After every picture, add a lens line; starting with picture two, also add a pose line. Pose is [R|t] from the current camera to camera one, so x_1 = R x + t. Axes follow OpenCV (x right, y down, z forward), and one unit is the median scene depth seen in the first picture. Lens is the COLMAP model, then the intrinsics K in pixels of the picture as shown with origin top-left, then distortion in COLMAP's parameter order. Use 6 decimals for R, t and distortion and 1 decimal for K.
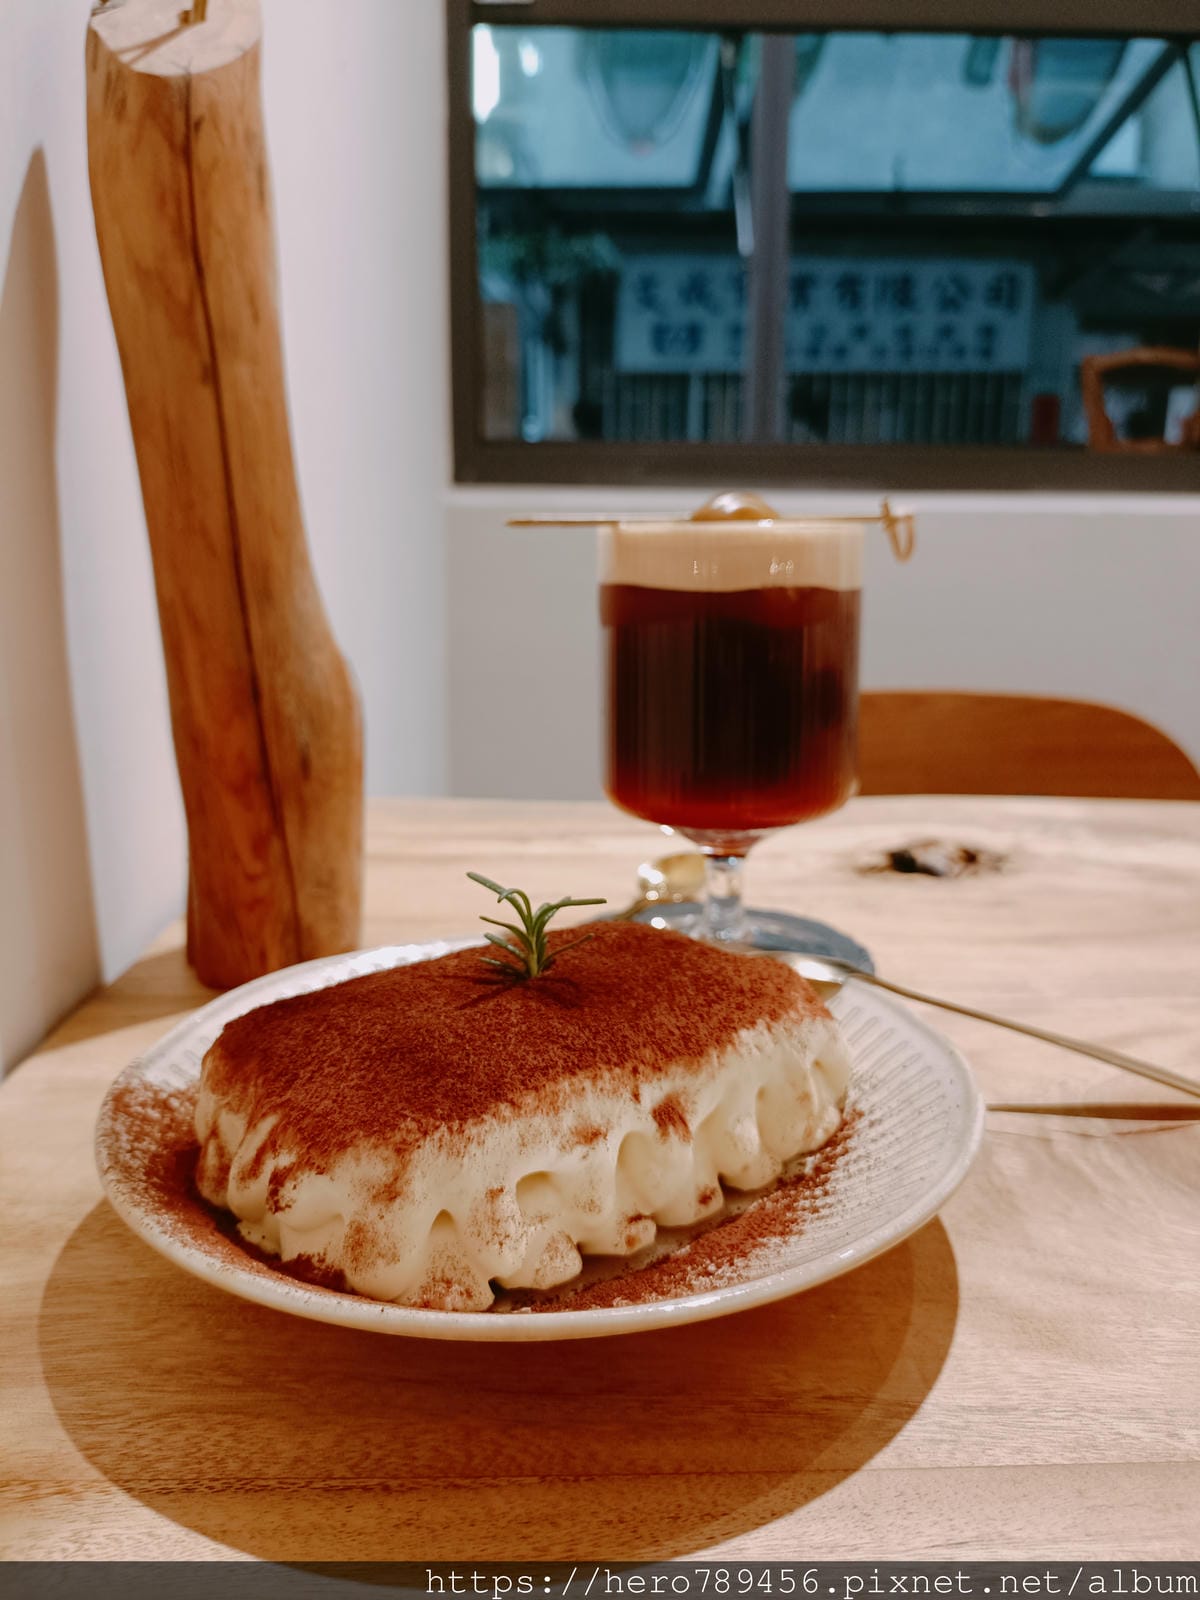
lens RADIAL K [[1201.6, 0, 603.2], [0, 1201.6, 810.2], [0, 0, 1]] dist [-0.000309, -0.011335]
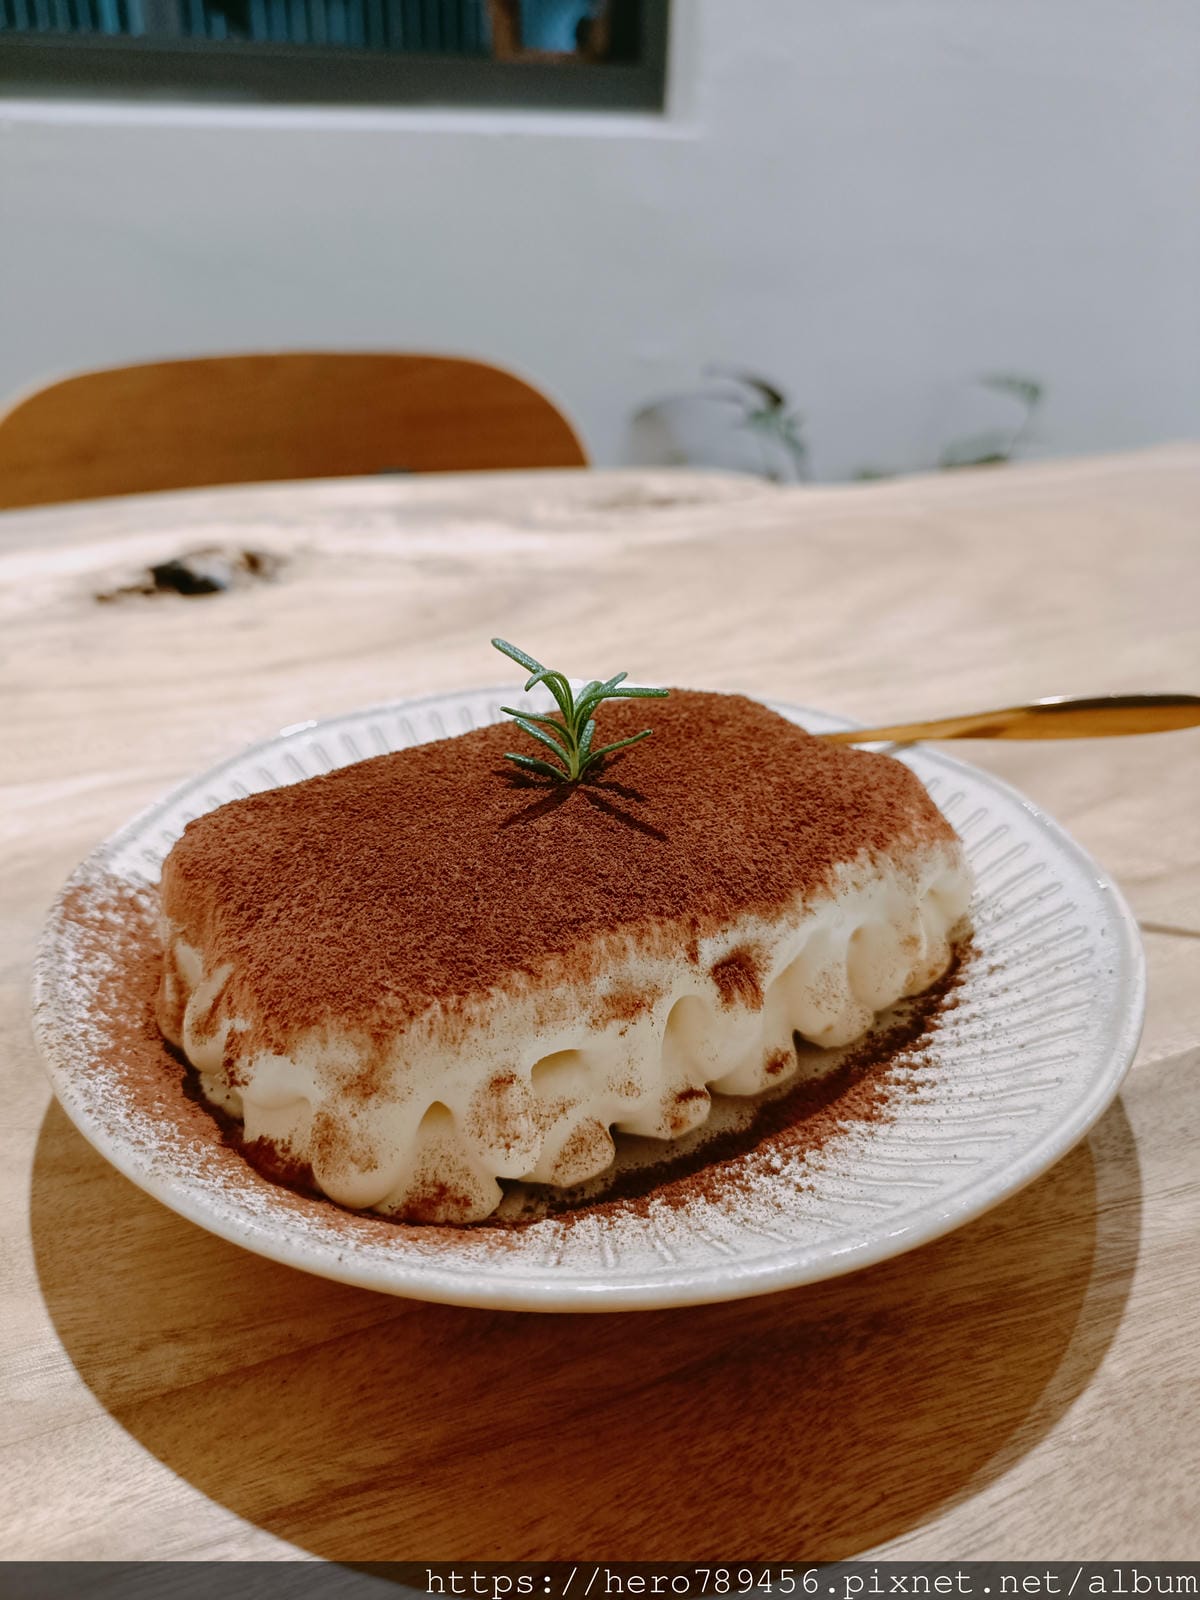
lens RADIAL K [[1201.6, 0, 595.6], [0, 1201.6, 786.8], [0, 0, 1]] dist [-0.000309, -0.011335]
pose [[0.995715, 0.050448, -0.077501, 0.019056], [-0.029337, 0.967121, 0.252620, -0.060997], [0.087697, -0.249264, 0.964457, 0.273089]]
